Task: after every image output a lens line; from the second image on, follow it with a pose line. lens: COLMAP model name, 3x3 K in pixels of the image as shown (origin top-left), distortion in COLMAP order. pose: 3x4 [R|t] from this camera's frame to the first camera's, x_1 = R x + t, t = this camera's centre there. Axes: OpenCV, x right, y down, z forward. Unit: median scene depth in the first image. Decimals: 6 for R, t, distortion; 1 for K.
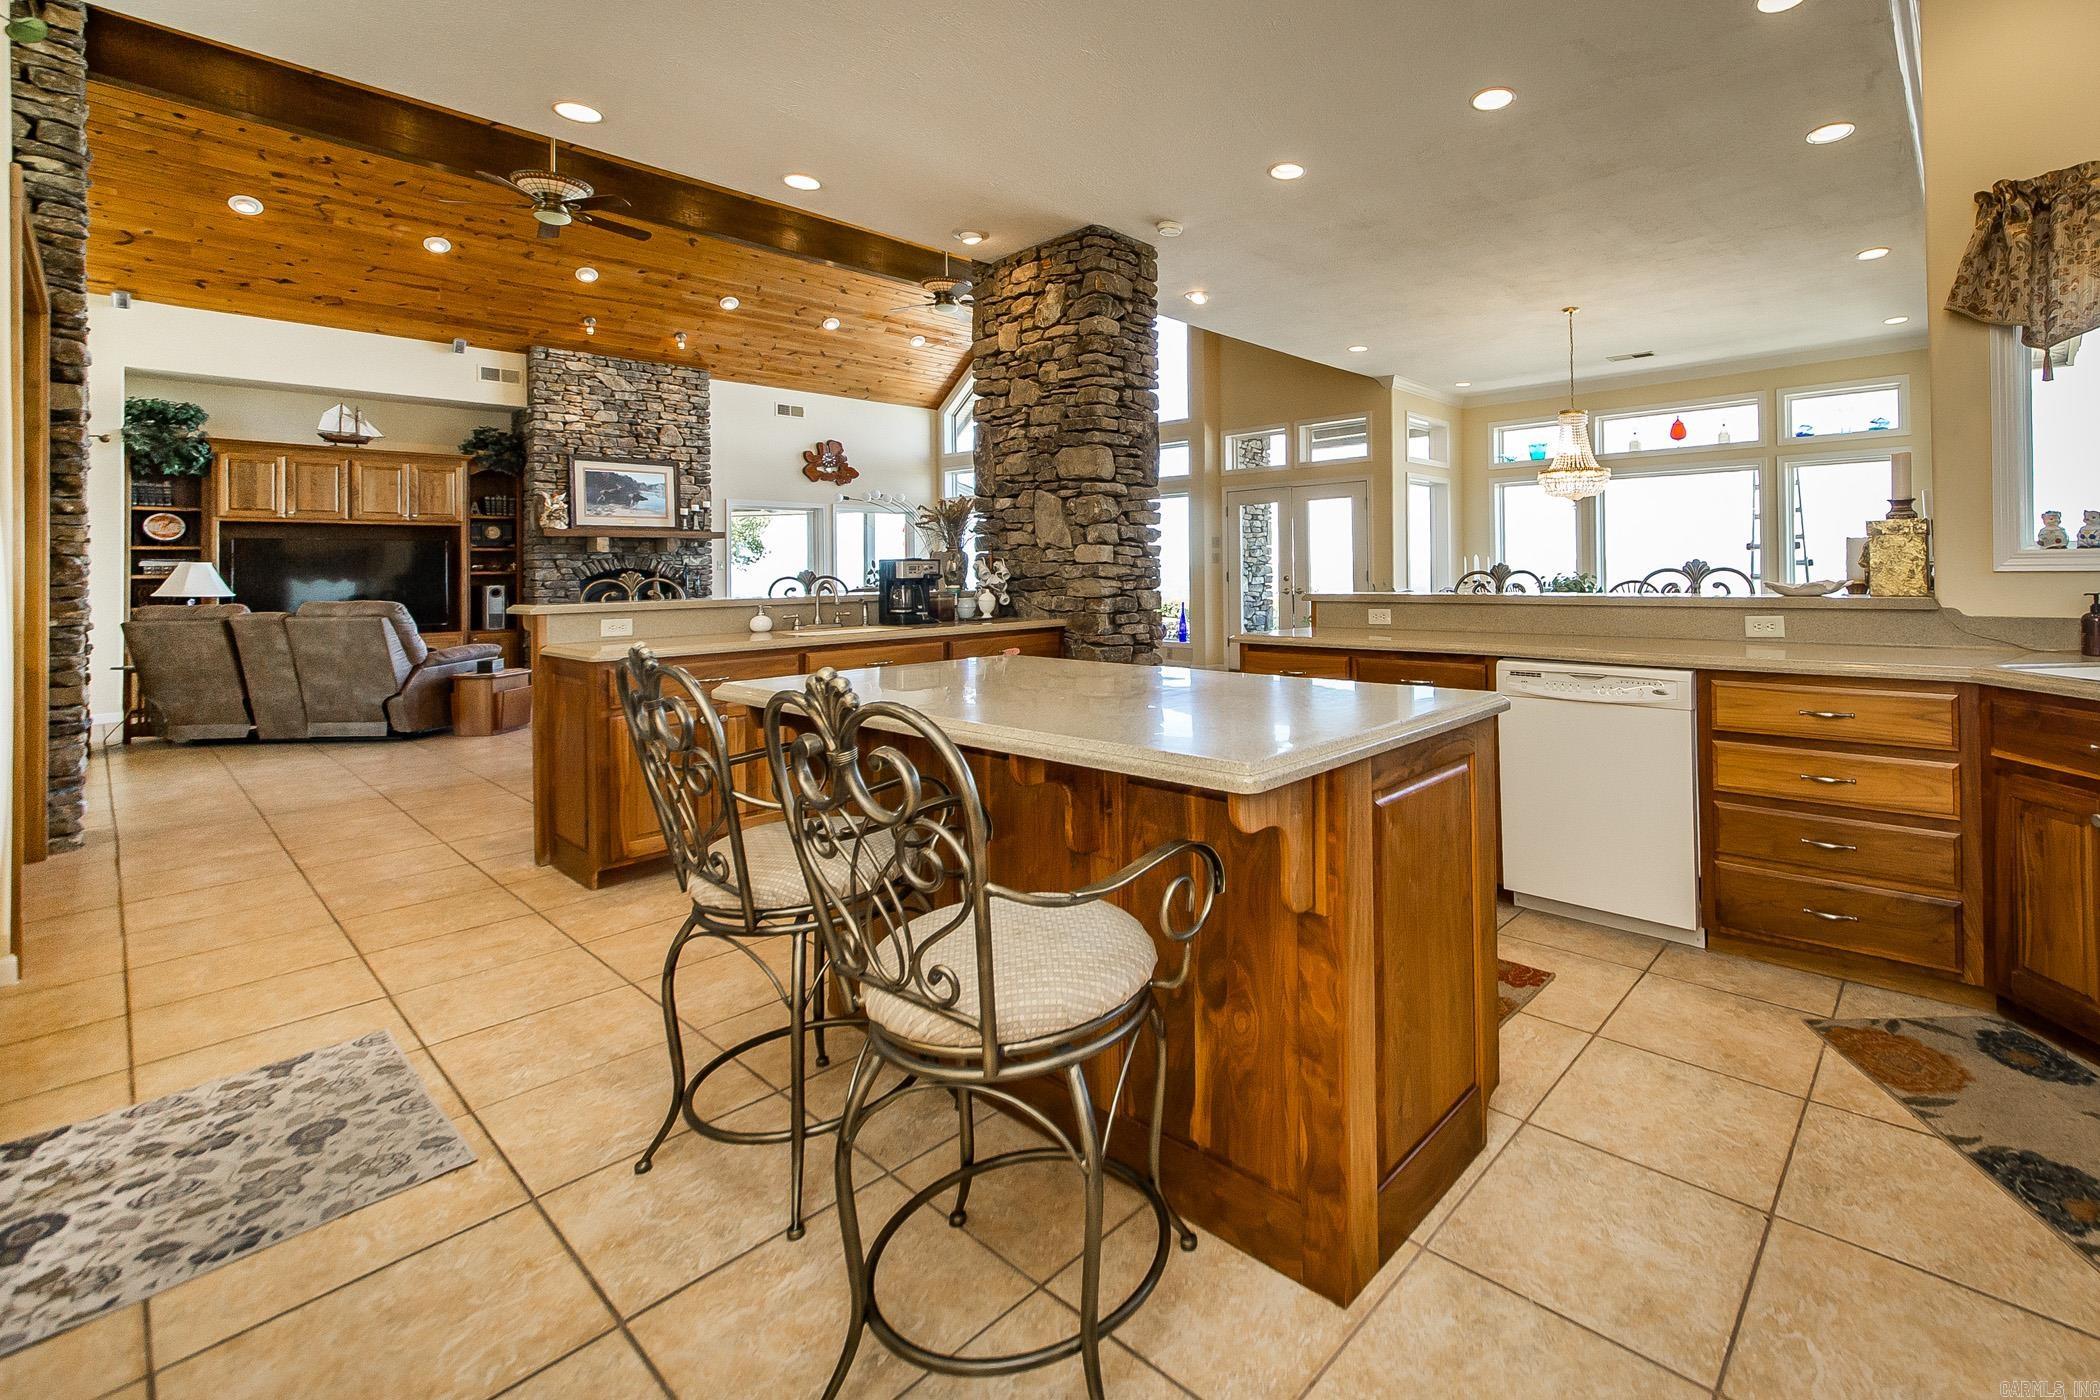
lens RADIAL K [[908.8, 0, 1235.4], [0, 908.8, 557.5], [0, 0, 1]] dist [0.000797, 0.001373]
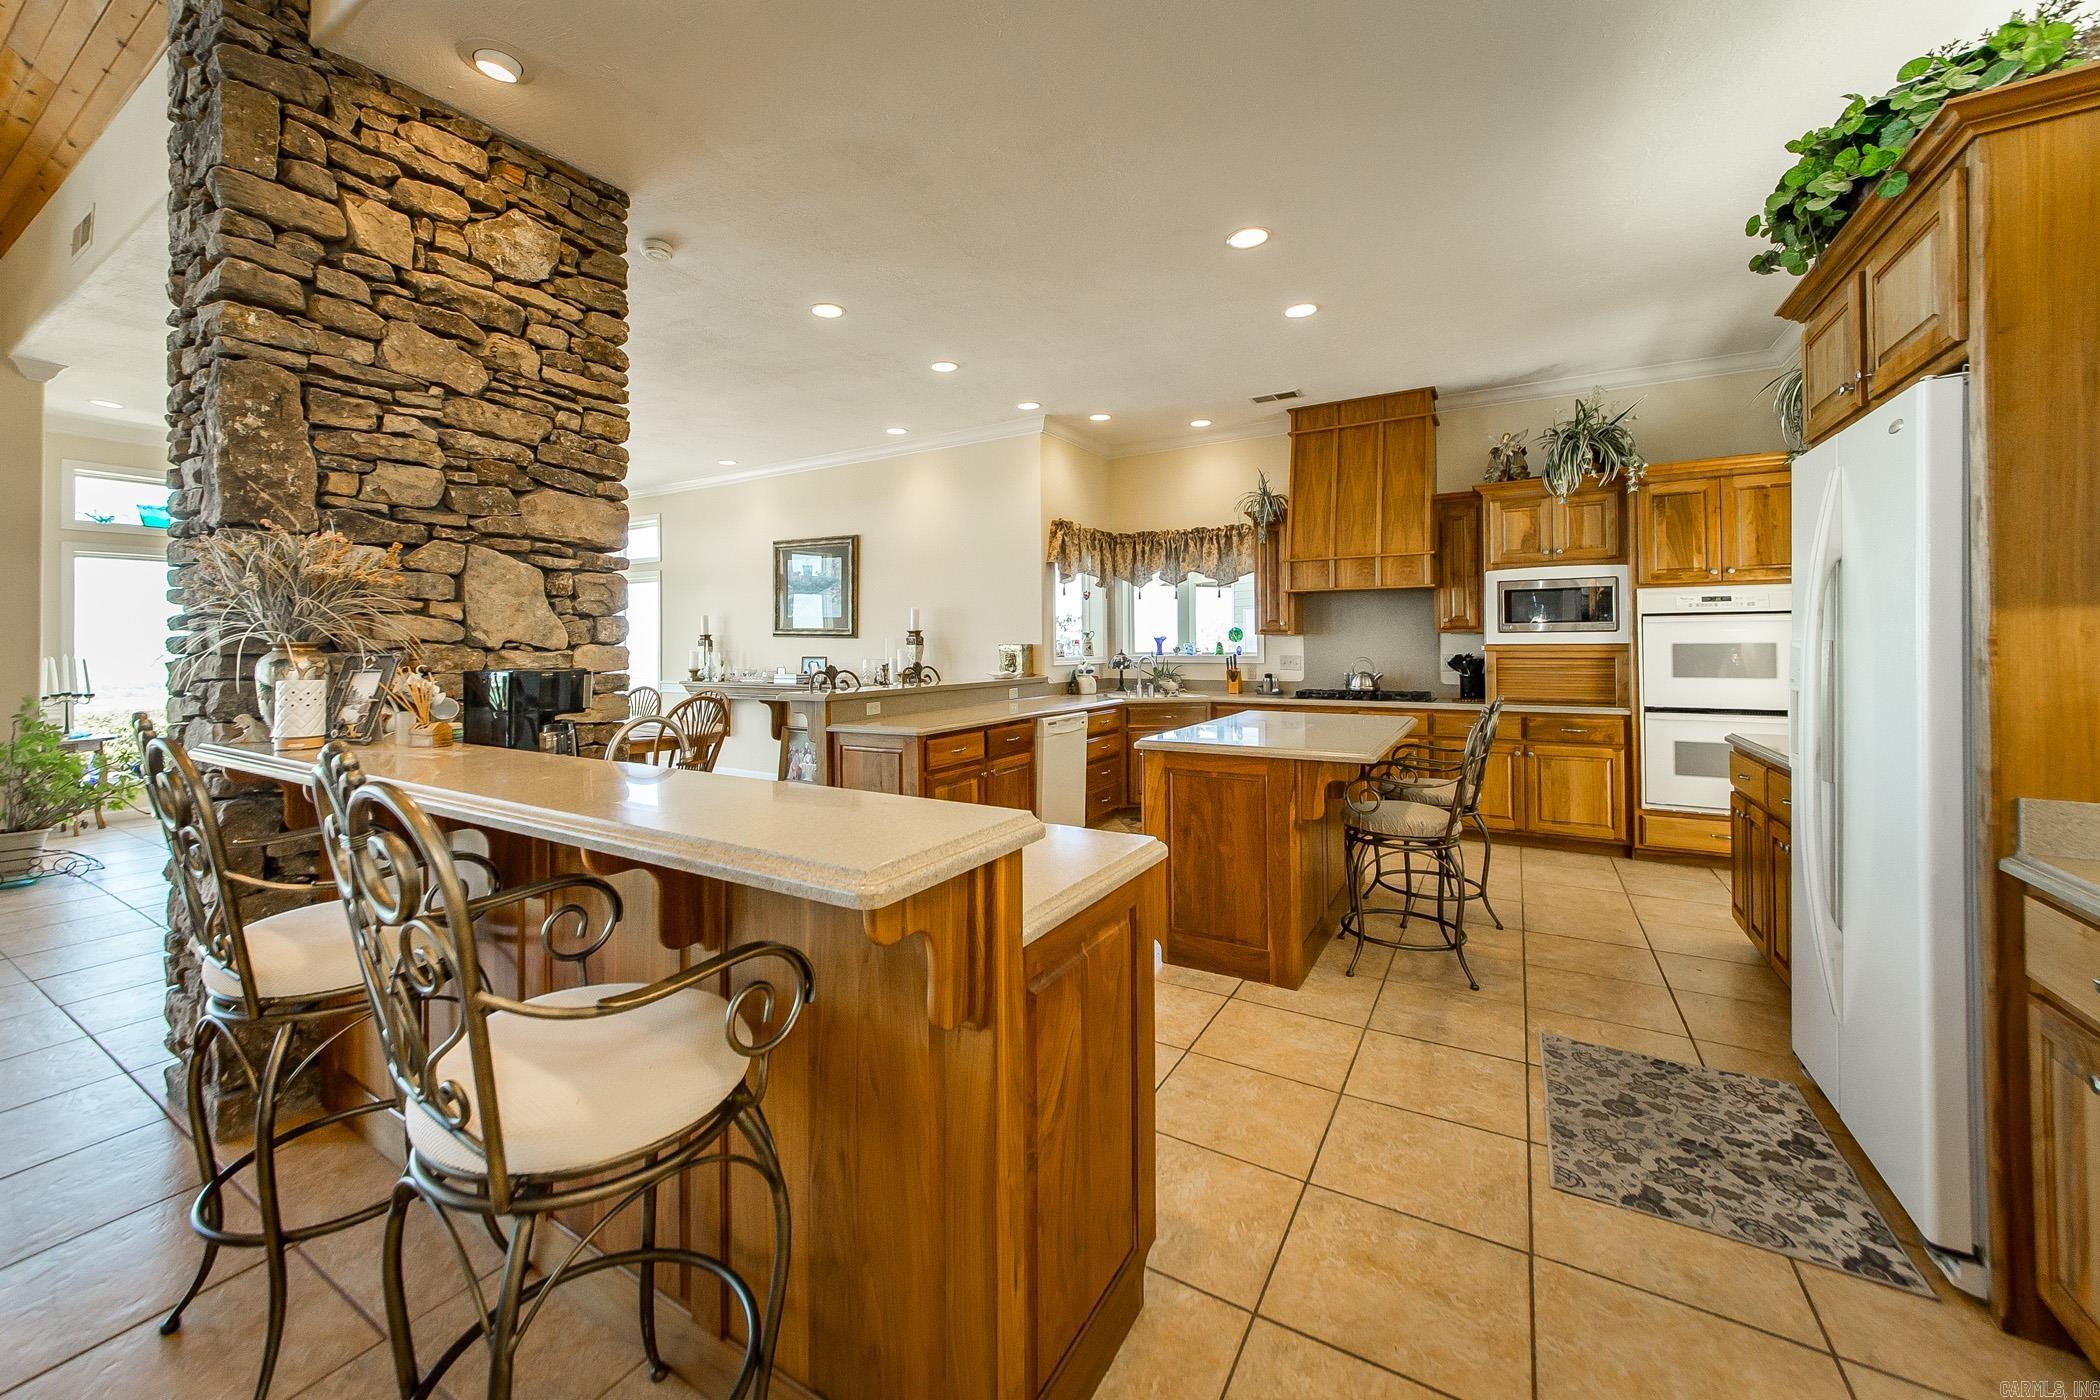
lens RADIAL K [[766.5, 0, 1028.5], [0, 766.5, 635.4], [0, 0, 1]] dist [-0.011094, 0.000951]
pose [[-0.105050, 0.026855, 0.994104, -0.395329], [-0.000049, 0.999635, -0.027010, -0.003073], [-0.994467, -0.002886, -0.105011, 0.384773]]
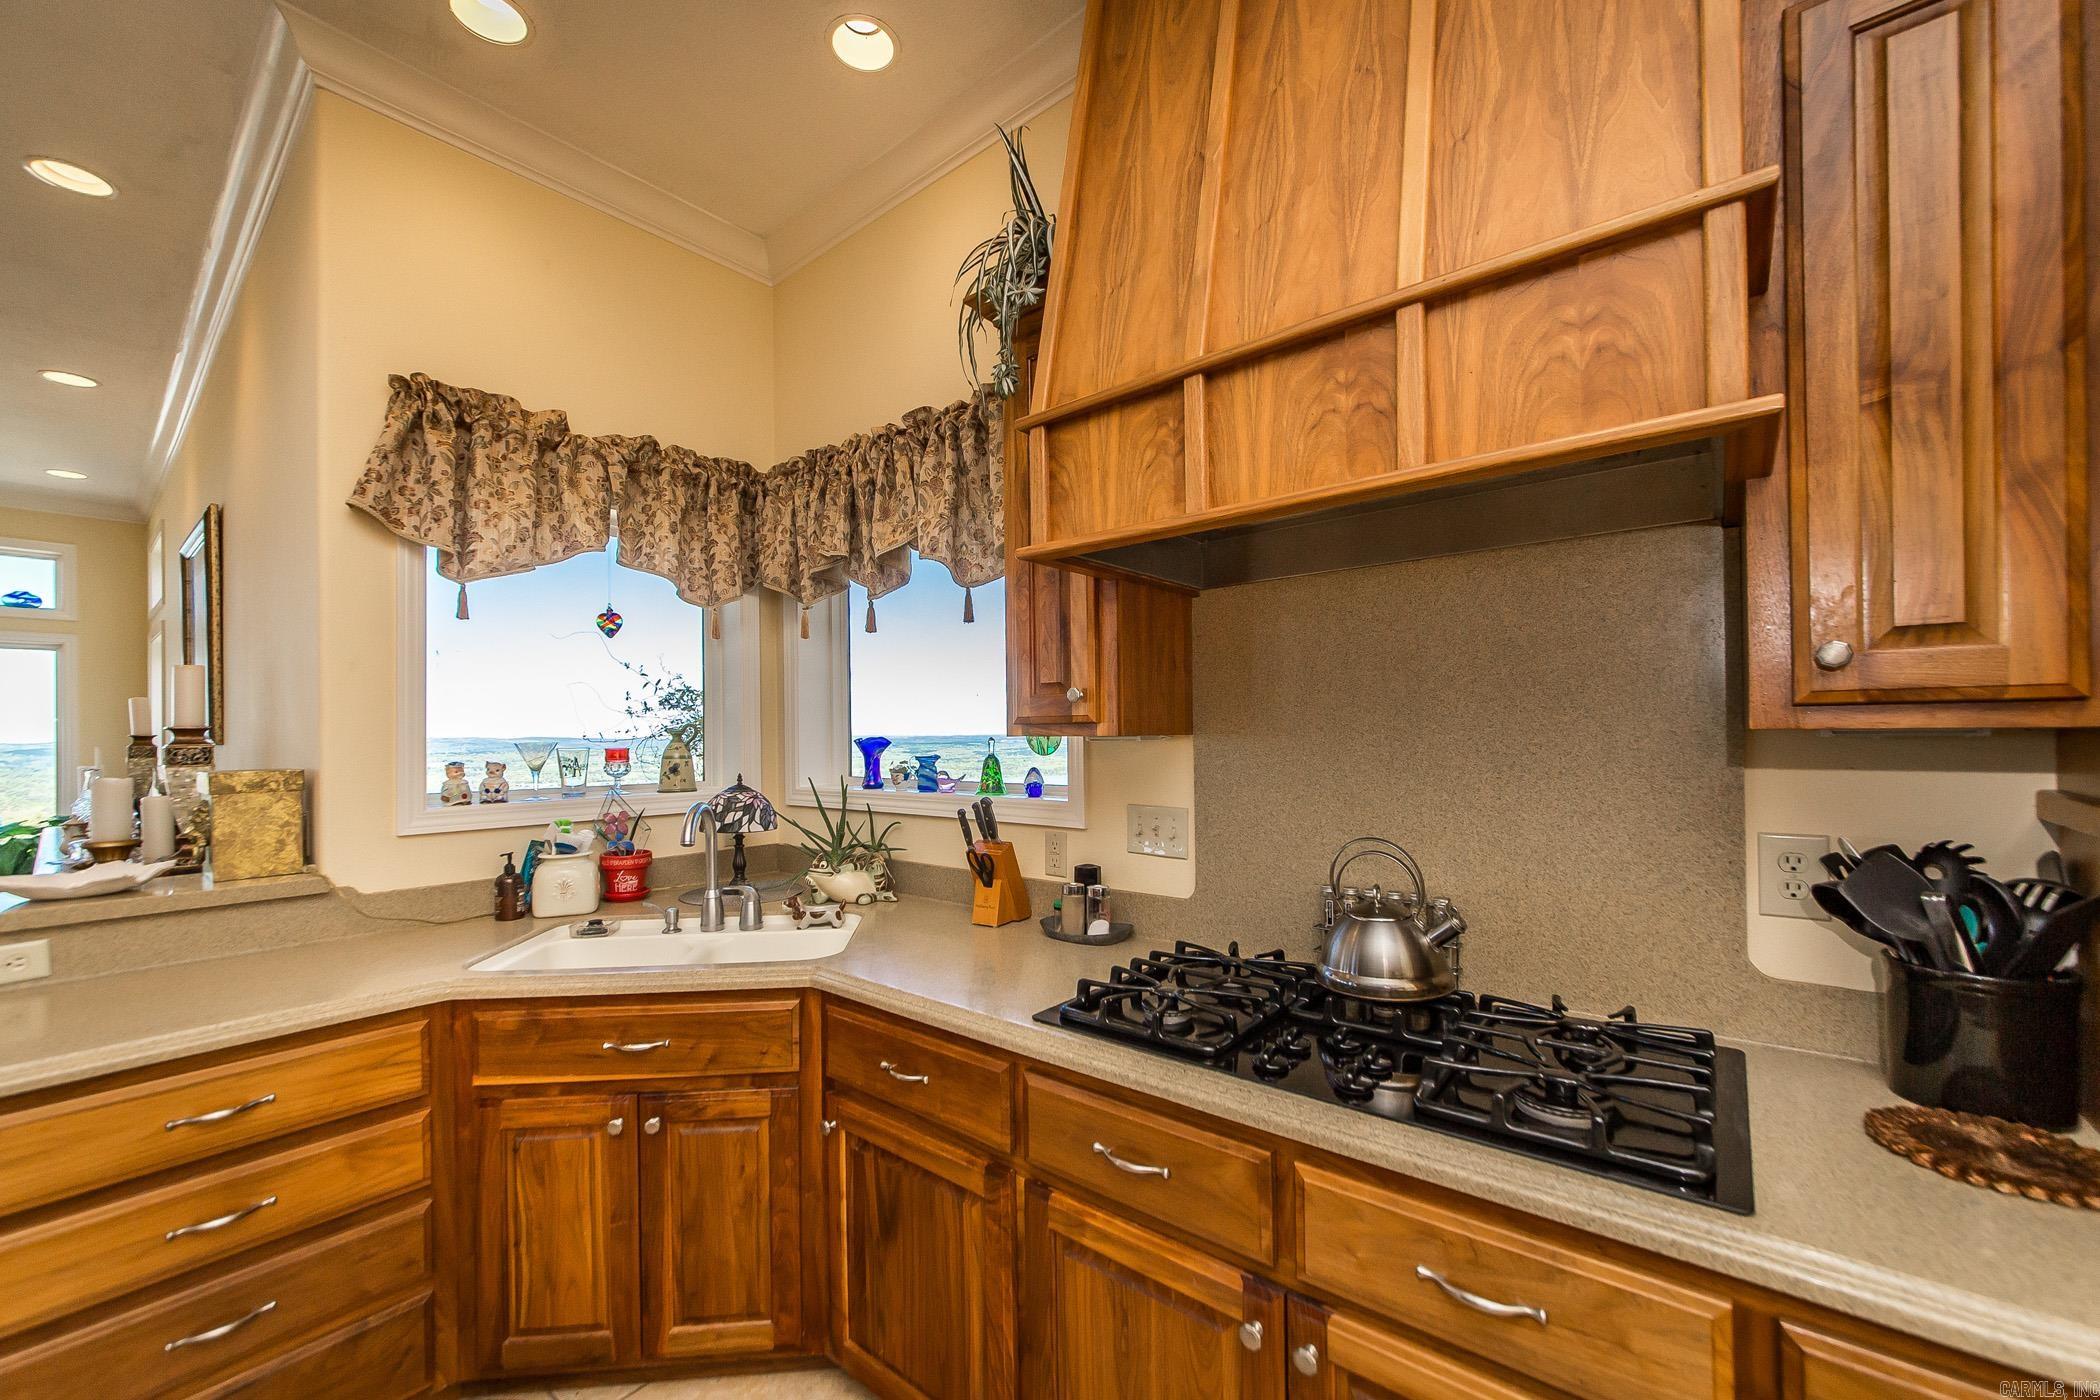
lens RADIAL K [[815.8, 0, 1063.1], [0, 815.8, 731.4], [0, 0, 1]] dist [-0.002783, -0.000008]
pose [[0.011899, 0.013949, 0.999832, 0.028765], [0.007358, 0.999874, -0.014037, -0.019435], [-0.999902, 0.007524, 0.011795, 0.114740]]
